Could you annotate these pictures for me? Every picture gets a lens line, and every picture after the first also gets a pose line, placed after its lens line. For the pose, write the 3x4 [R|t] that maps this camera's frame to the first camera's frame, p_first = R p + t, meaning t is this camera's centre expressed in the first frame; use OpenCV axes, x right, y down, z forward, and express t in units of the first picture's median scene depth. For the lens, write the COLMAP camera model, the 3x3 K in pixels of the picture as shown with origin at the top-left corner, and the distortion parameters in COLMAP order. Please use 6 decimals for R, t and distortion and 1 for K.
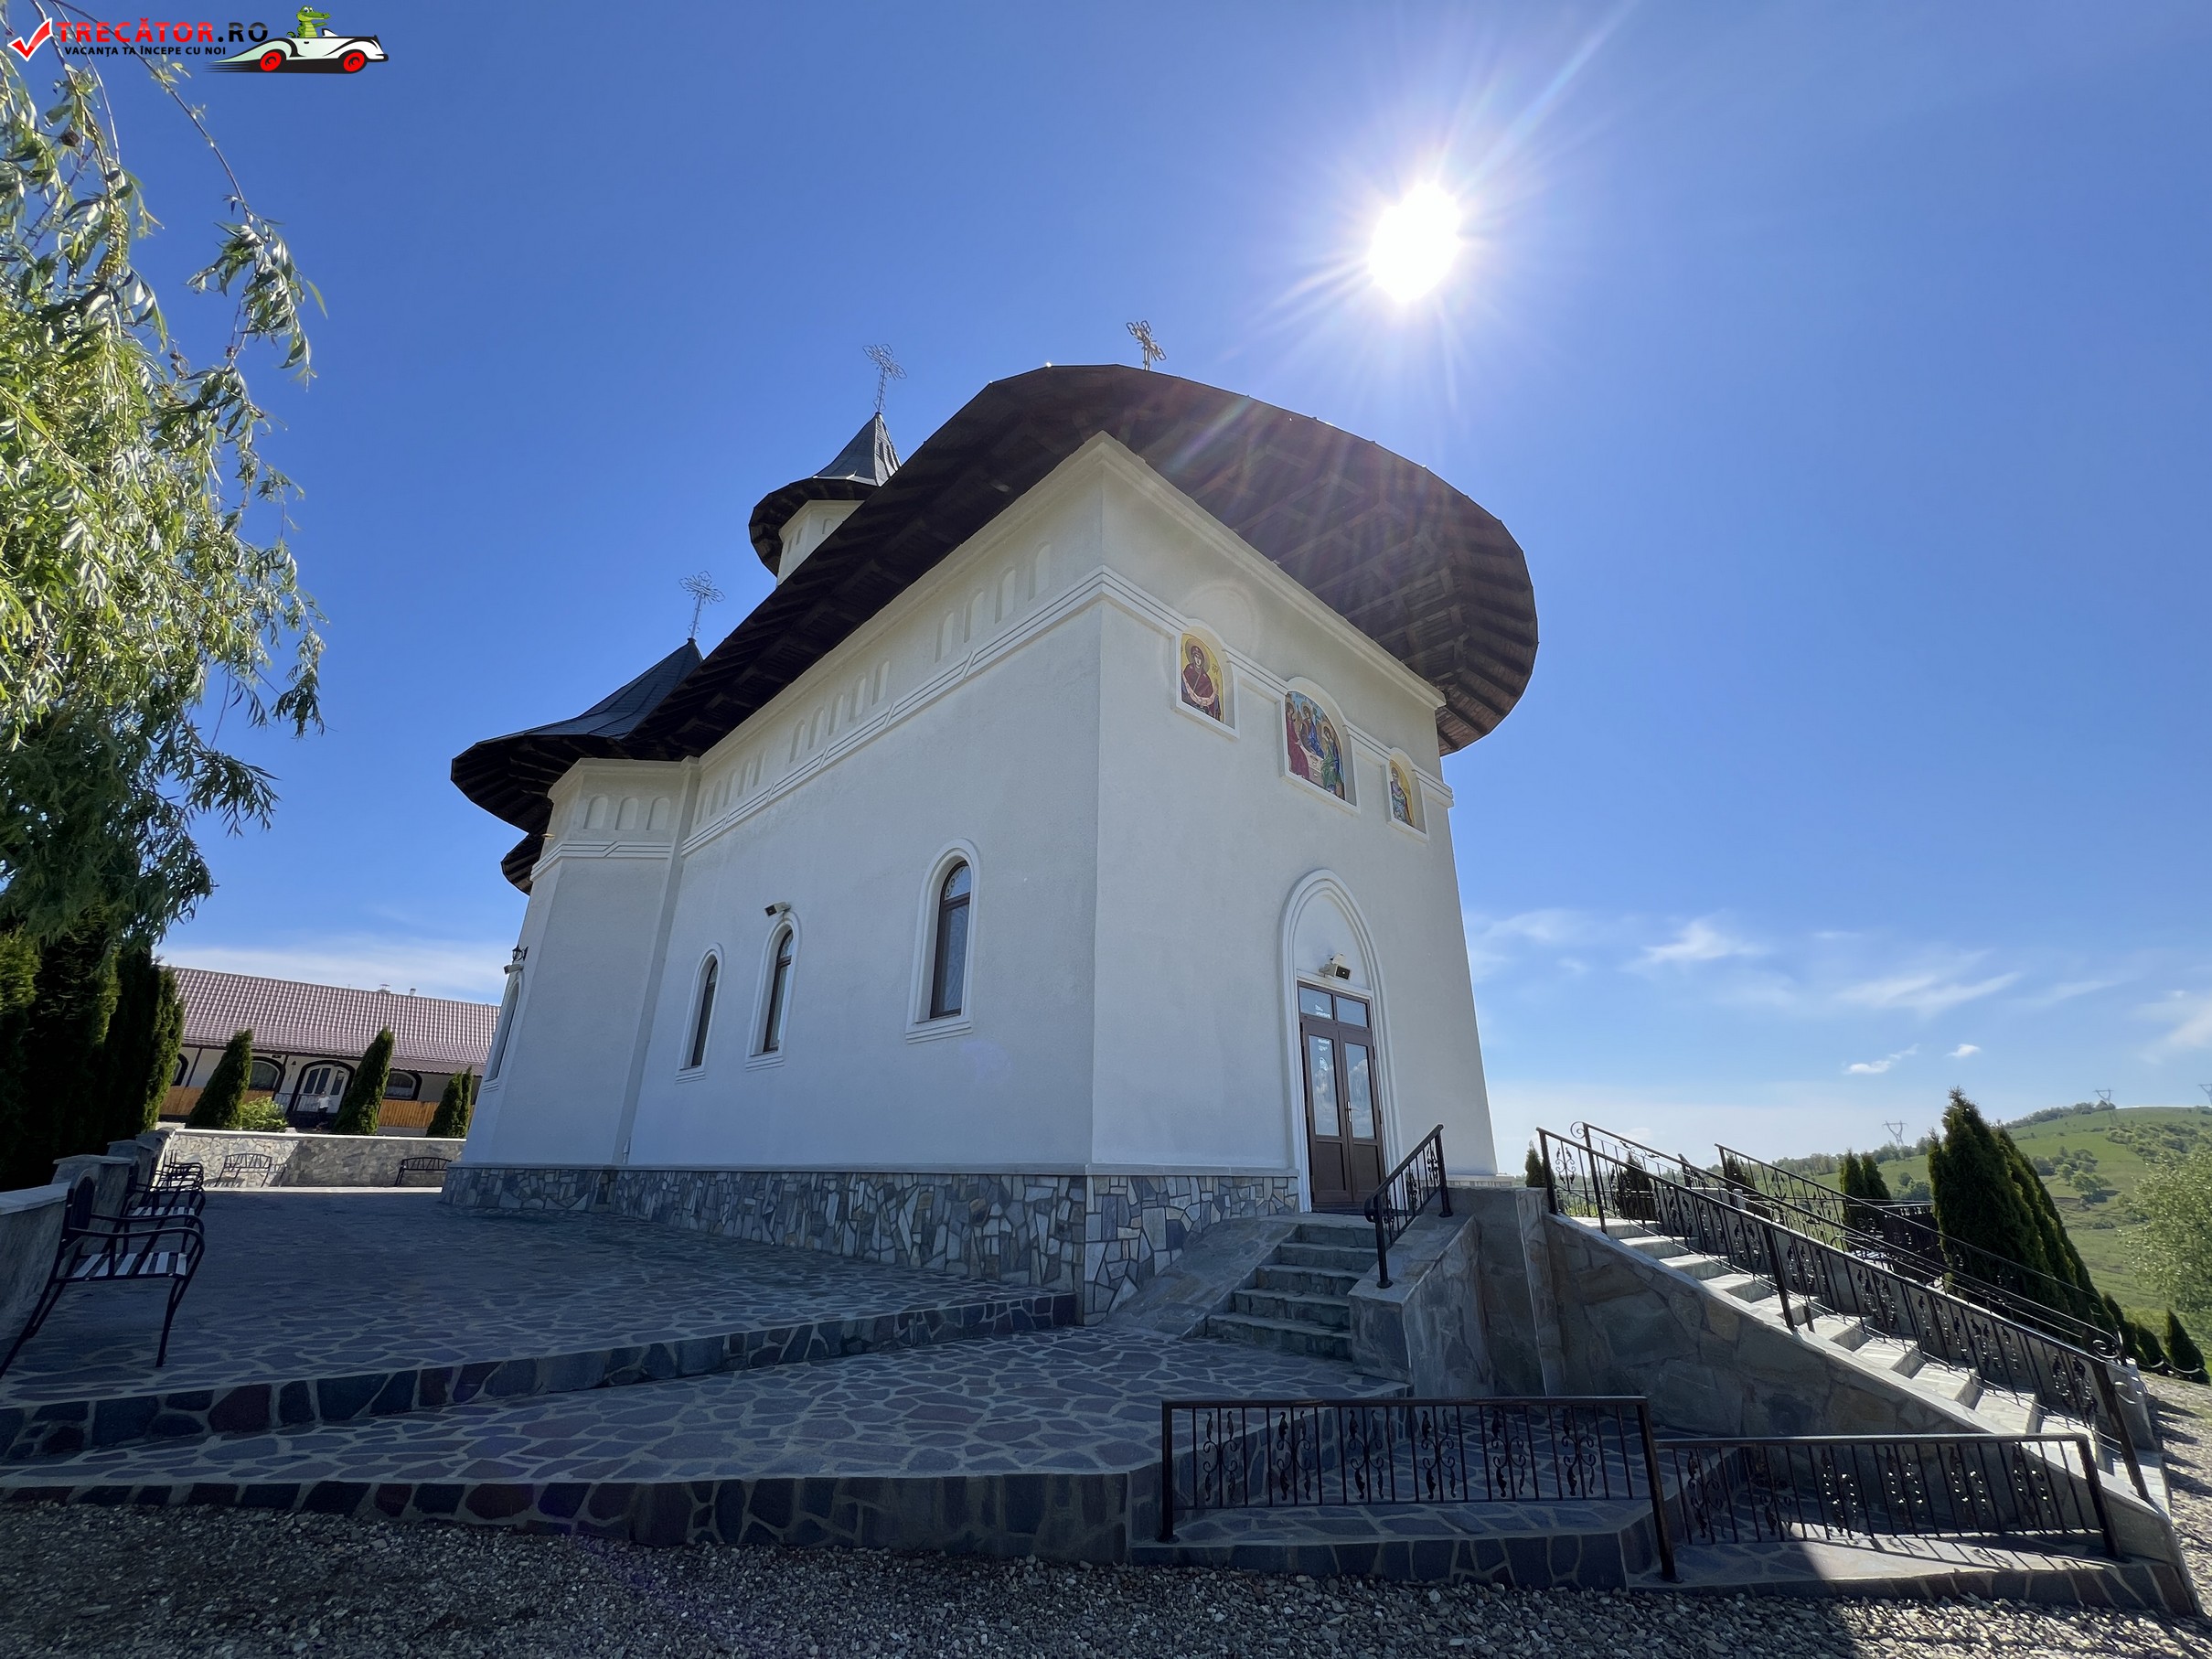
lens RADIAL K [[886.7, 0, 1105.9], [0, 886.7, 838.3], [0, 0, 1]] dist [-0.002300, 0.000557]
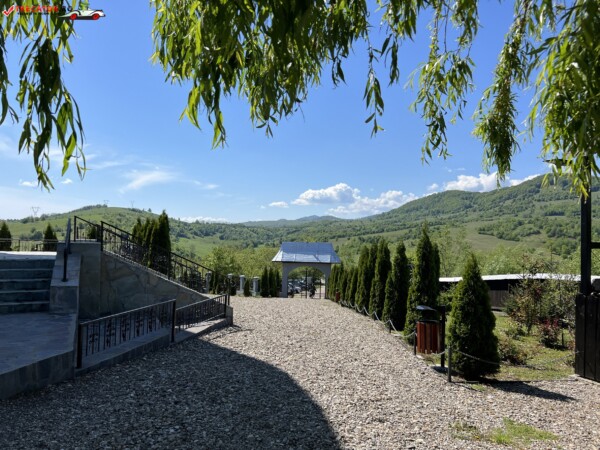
lens RADIAL K [[452.5, 0, 300.1], [0, 452.5, 225.3], [0, 0, 1]] dist [0.039318, -0.038961]
pose [[0.334094, 0.017616, 0.942375, -0.712361], [-0.347123, 0.931850, 0.105644, -0.005182], [-0.876291, -0.362415, 0.317441, 0.075245]]
